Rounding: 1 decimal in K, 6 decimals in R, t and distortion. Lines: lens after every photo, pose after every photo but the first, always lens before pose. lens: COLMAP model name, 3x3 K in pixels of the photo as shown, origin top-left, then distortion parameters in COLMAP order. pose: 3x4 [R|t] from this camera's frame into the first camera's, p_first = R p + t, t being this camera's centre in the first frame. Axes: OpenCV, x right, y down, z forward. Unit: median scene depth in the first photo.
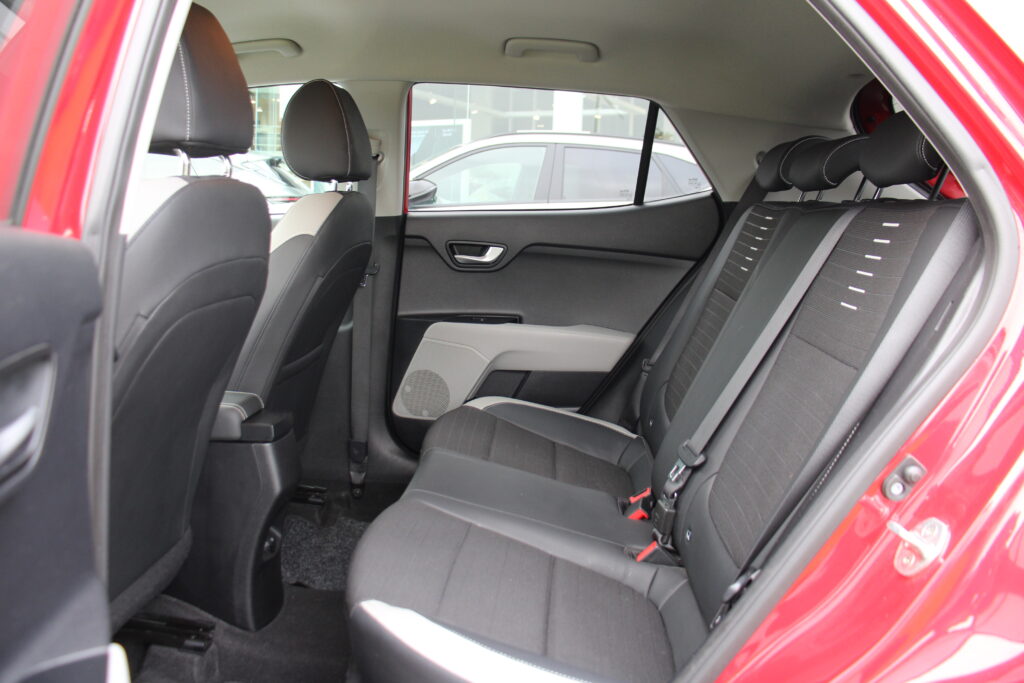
lens RADIAL K [[821.3, 0, 513.3], [0, 821.3, 328.3], [0, 0, 1]] dist [-0.178598, 0.139079]
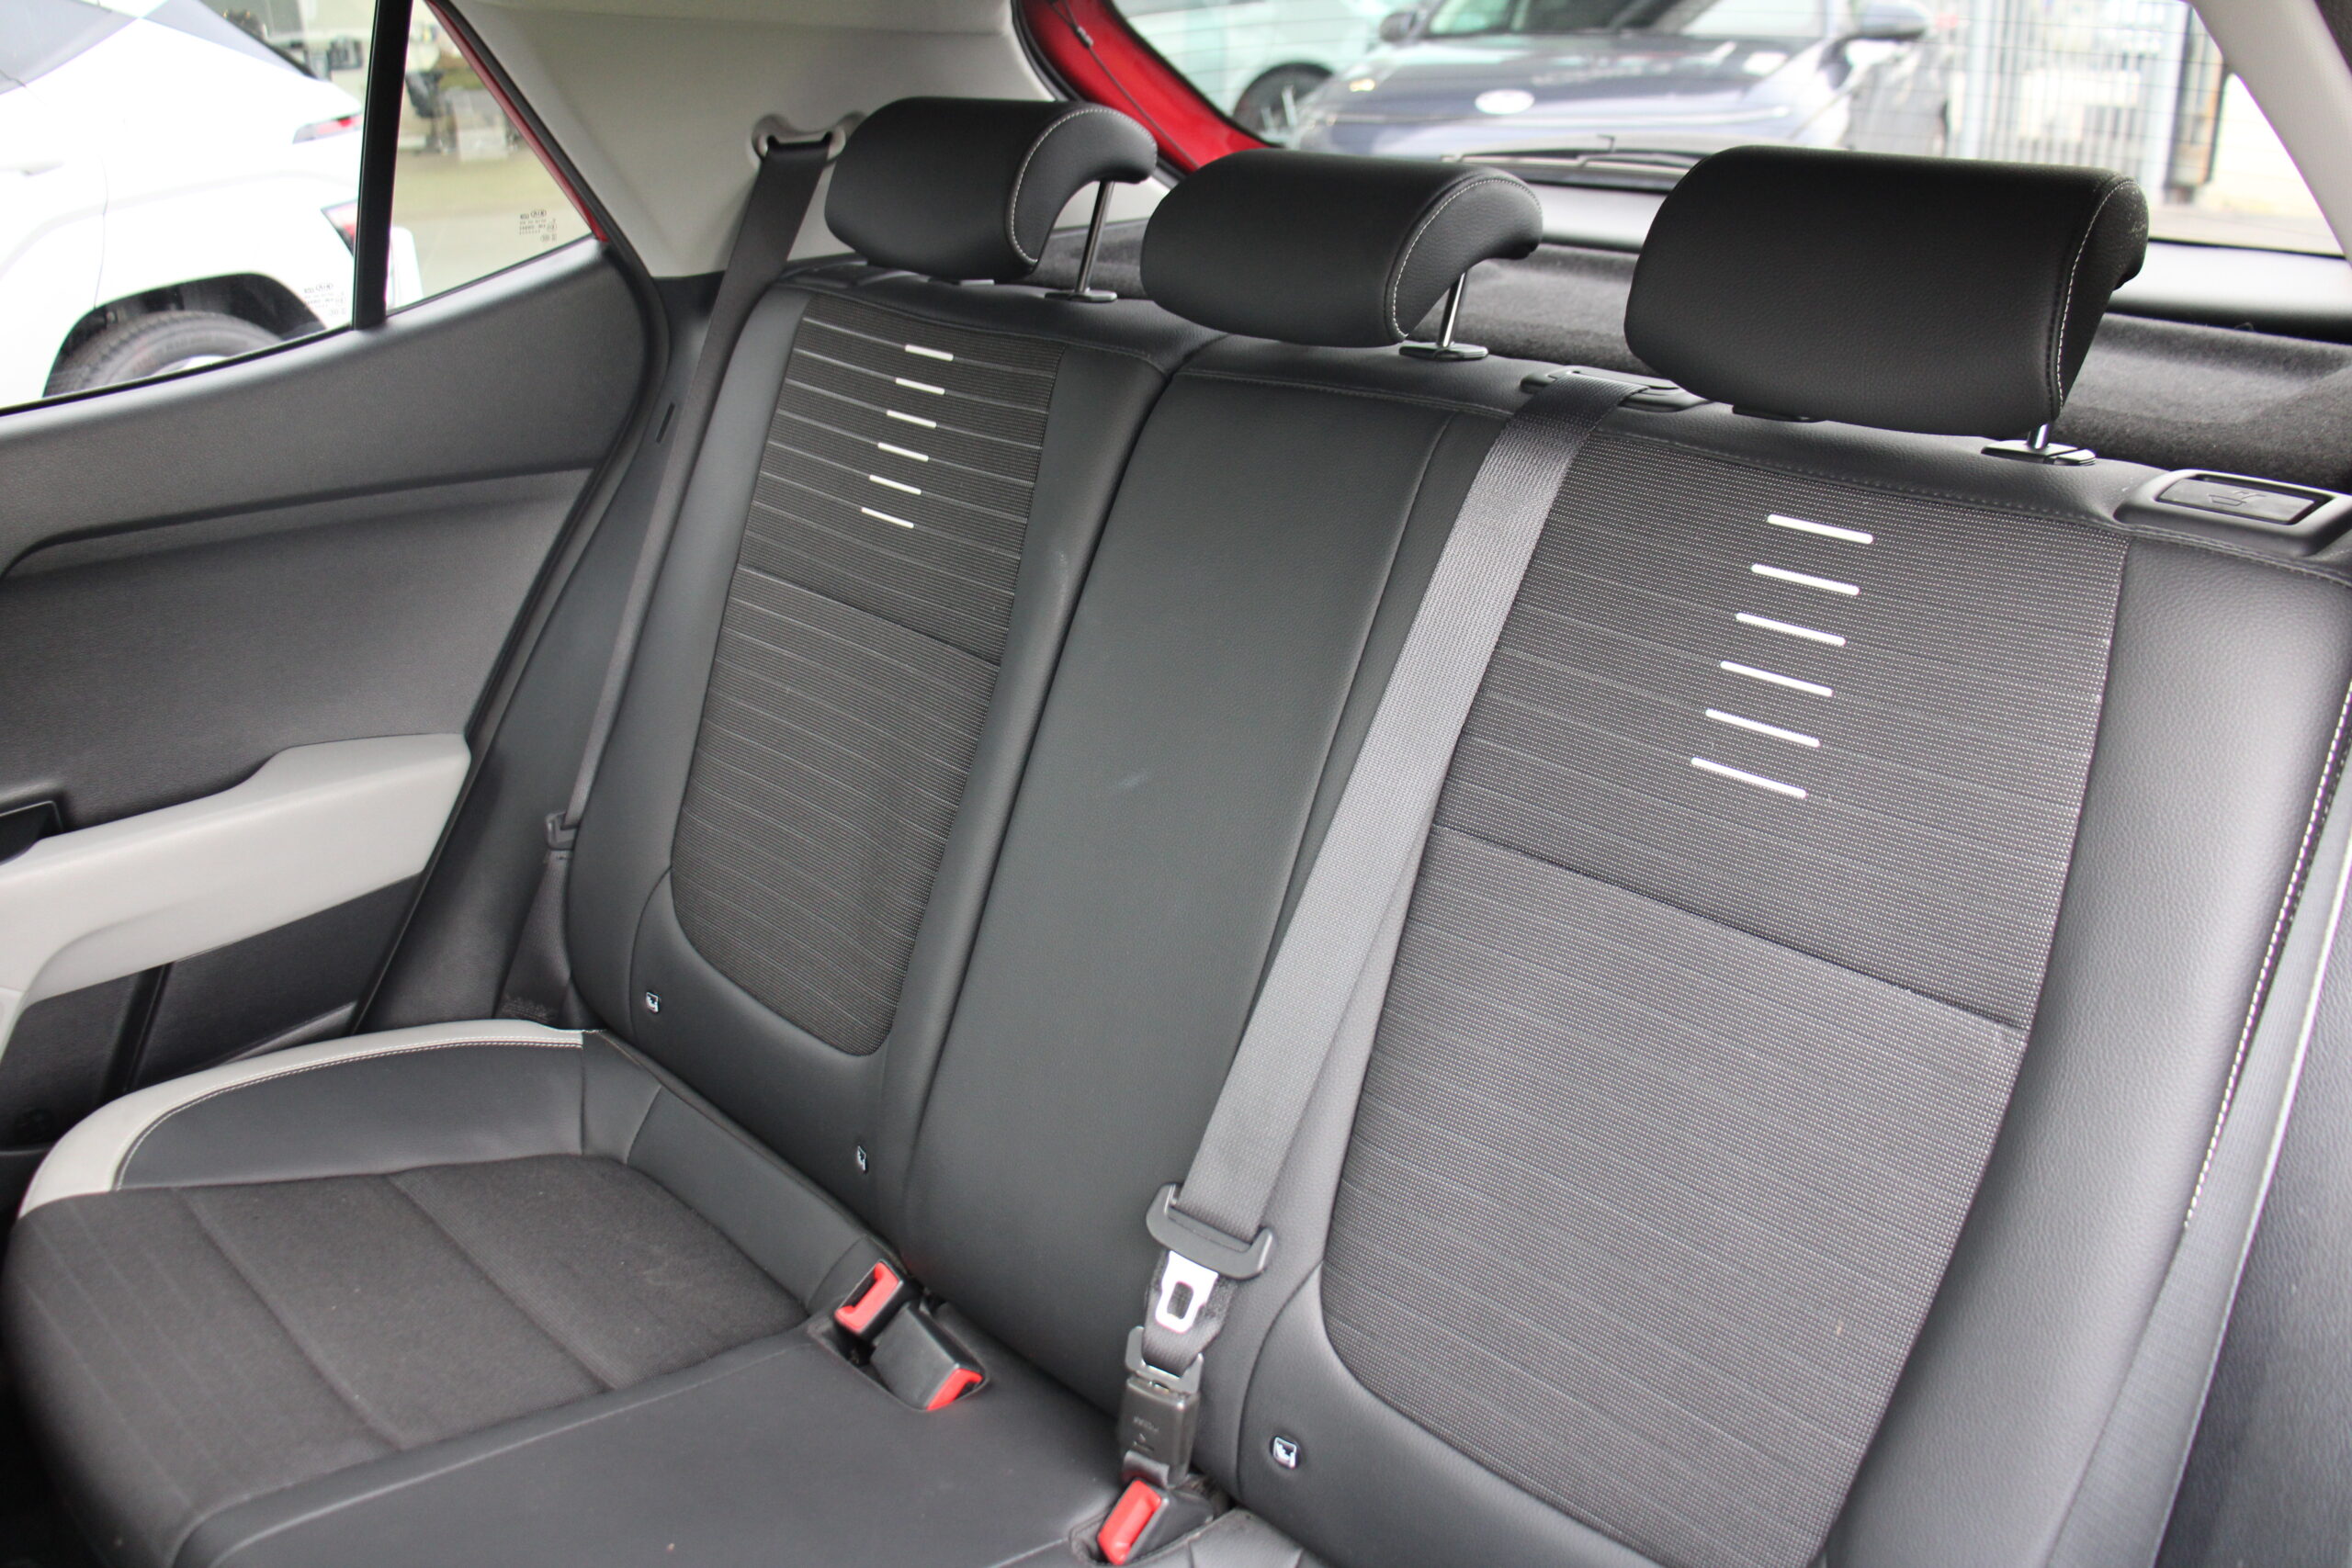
lens RADIAL K [[1886.3, 0, 1178.9], [0, 1886.3, 753.6], [0, 0, 1]] dist [-0.178598, 0.139079]
pose [[0.672059, -0.327174, 0.664299, -0.149673], [0.154931, 0.939370, 0.305909, -0.170501], [-0.724109, -0.102668, 0.682002, 0.327675]]
